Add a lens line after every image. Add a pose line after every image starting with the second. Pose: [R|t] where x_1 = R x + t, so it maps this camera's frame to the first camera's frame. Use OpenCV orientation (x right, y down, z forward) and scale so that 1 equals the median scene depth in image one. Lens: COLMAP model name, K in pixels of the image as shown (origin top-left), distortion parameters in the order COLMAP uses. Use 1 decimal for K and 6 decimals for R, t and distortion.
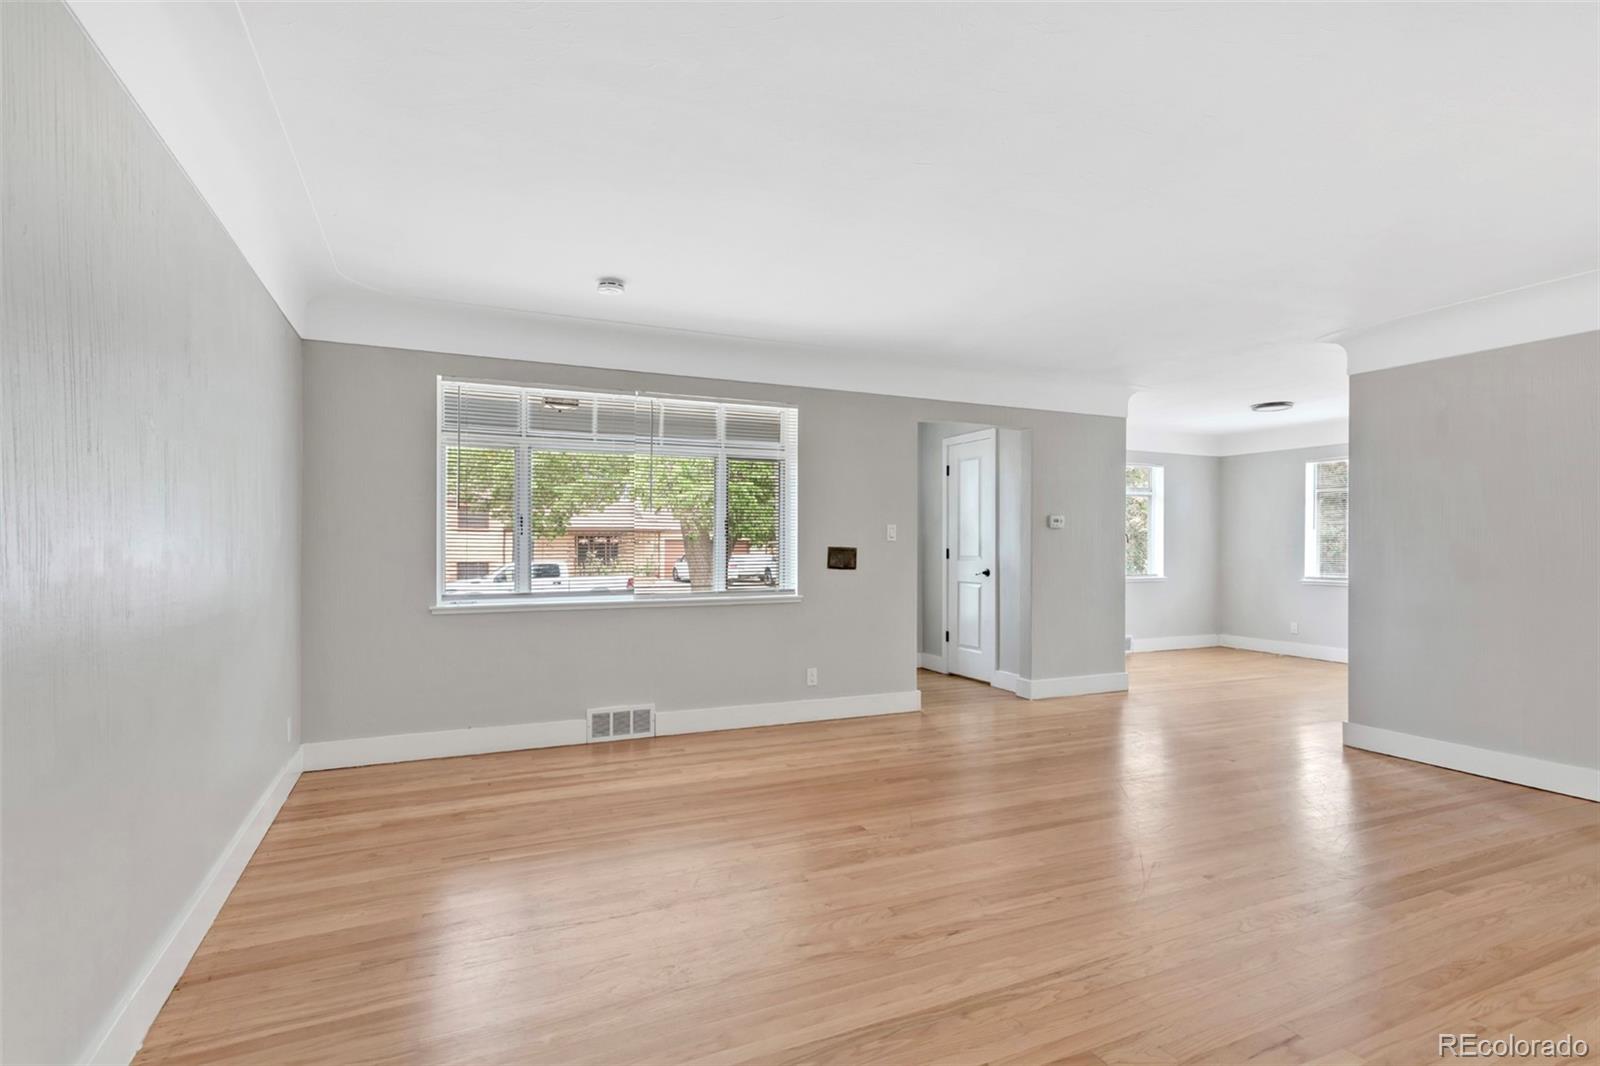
lens RADIAL K [[800.1, 0, 797.5], [0, 800.1, 539.3], [0, 0, 1]] dist [0.029267, 0.000382]
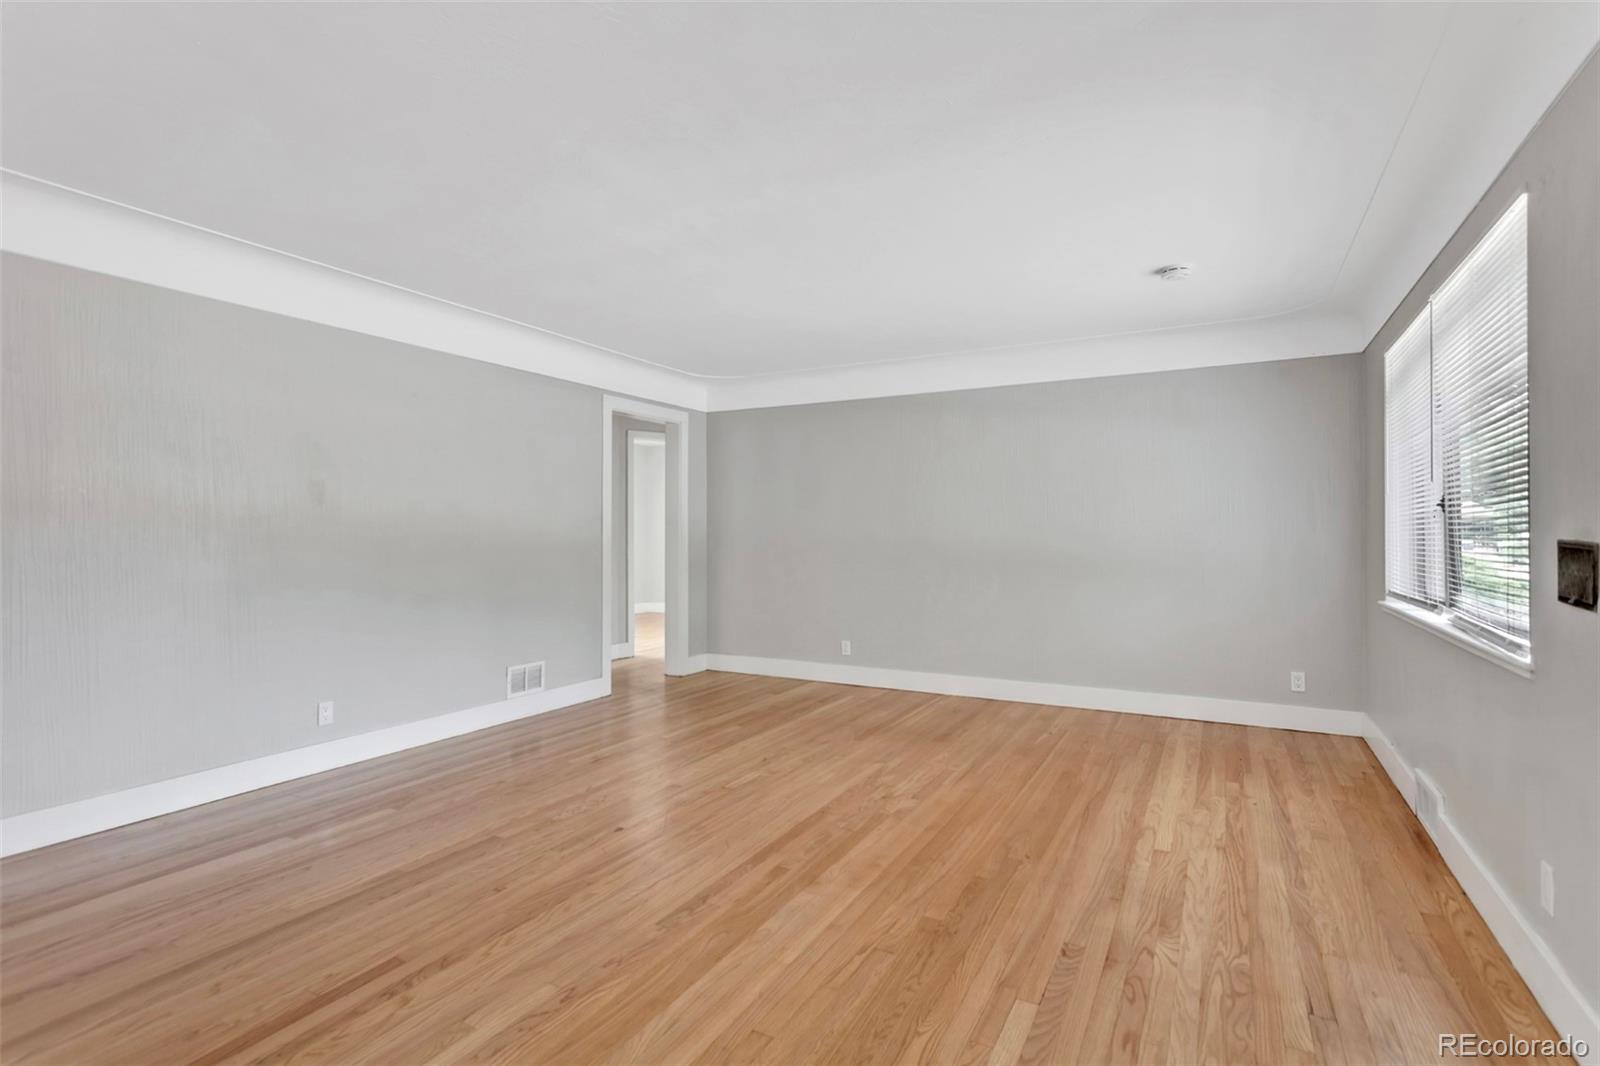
lens RADIAL K [[800.1, 0, 797.5], [0, 800.1, 539.3], [0, 0, 1]] dist [0.029267, 0.000382]
pose [[-0.799887, -0.004025, -0.600137, 0.656395], [-0.006900, 0.999973, 0.002490, 0.012964], [0.600111, 0.006133, -0.799893, 1.362655]]
